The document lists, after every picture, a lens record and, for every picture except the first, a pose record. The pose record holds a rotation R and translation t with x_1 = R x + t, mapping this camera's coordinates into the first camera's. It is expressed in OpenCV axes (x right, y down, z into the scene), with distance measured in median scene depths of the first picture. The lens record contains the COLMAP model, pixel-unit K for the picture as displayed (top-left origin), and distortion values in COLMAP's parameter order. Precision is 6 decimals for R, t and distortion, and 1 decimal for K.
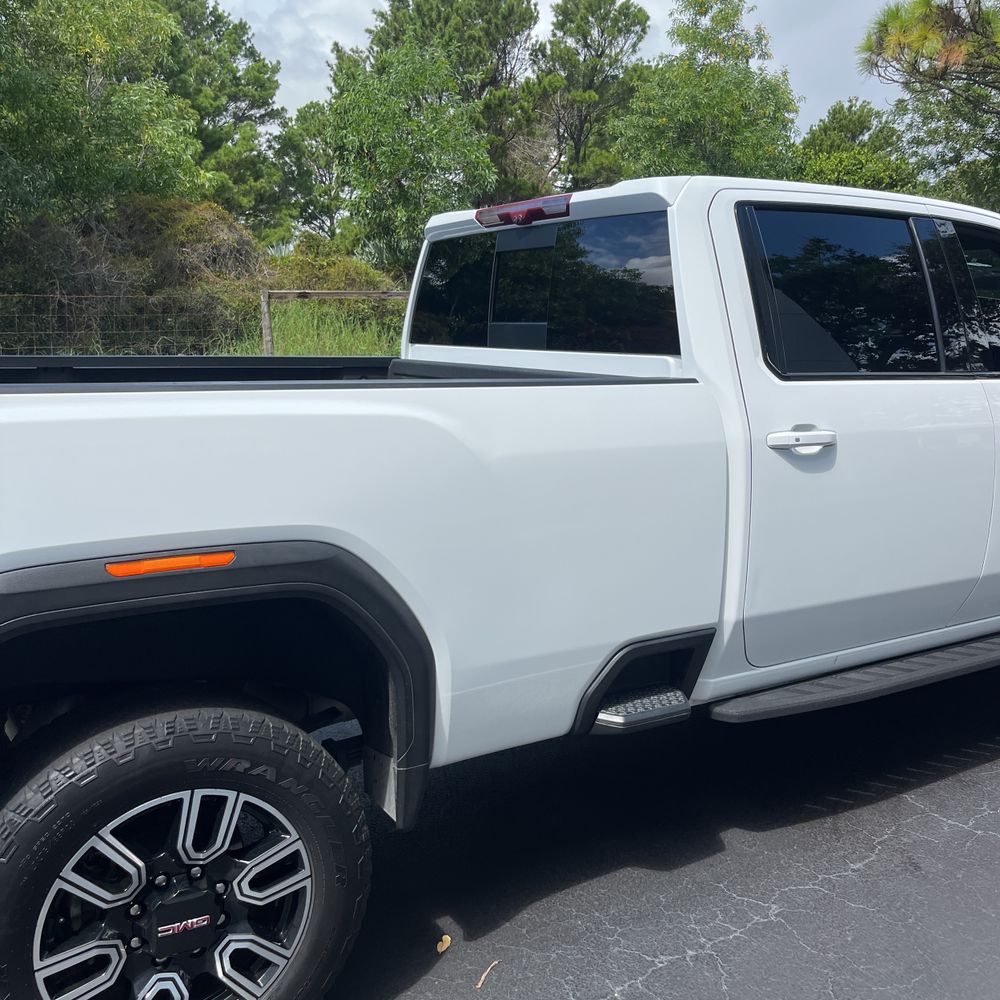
lens RADIAL K [[1014.9, 0, 503.9], [0, 1014.9, 507.1], [0, 0, 1]] dist [0.022325, 0.000000]
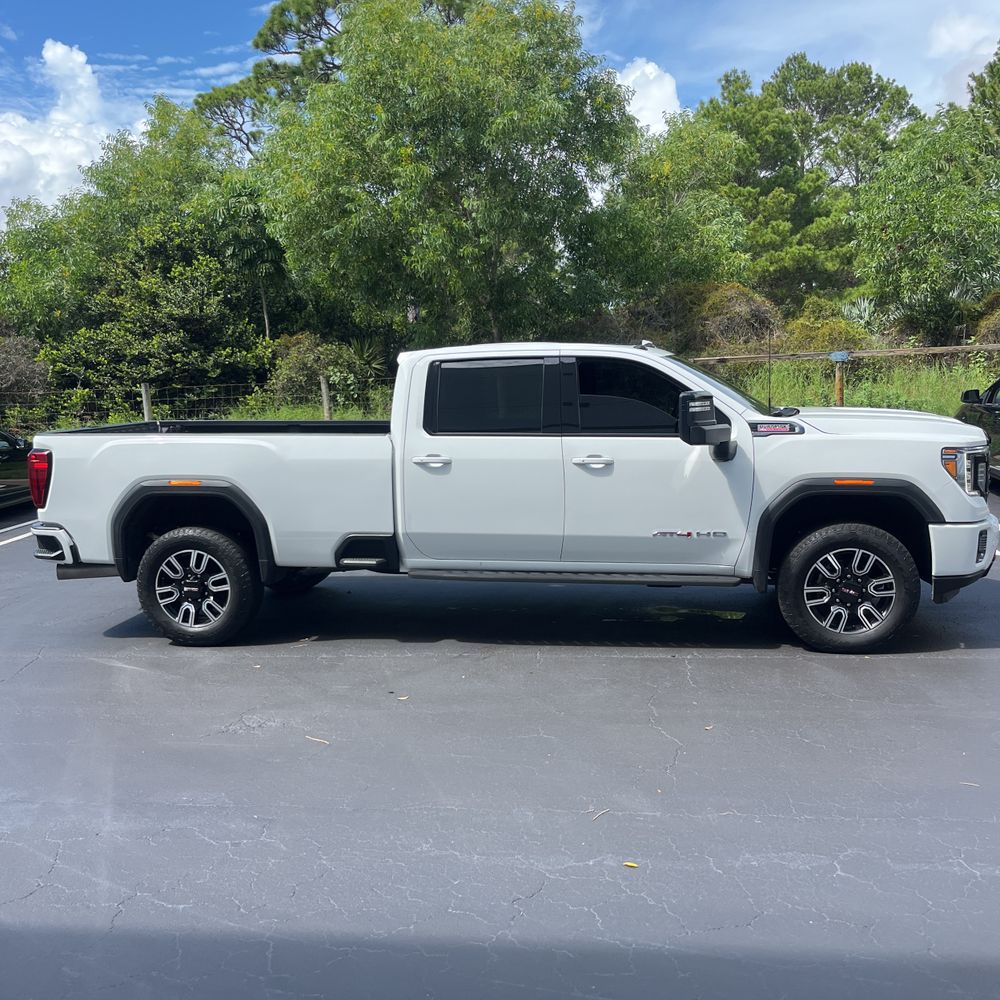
lens RADIAL K [[1014.9, 0, 500.9], [0, 1014.9, 512.3], [0, 0, 1]] dist [0.022325, 0.000000]
pose [[0.753921, 0.065886, -0.653653, 2.601001], [-0.086807, 0.996225, 0.000293, 0.052765], [0.651205, 0.056520, 0.756794, -0.907119]]
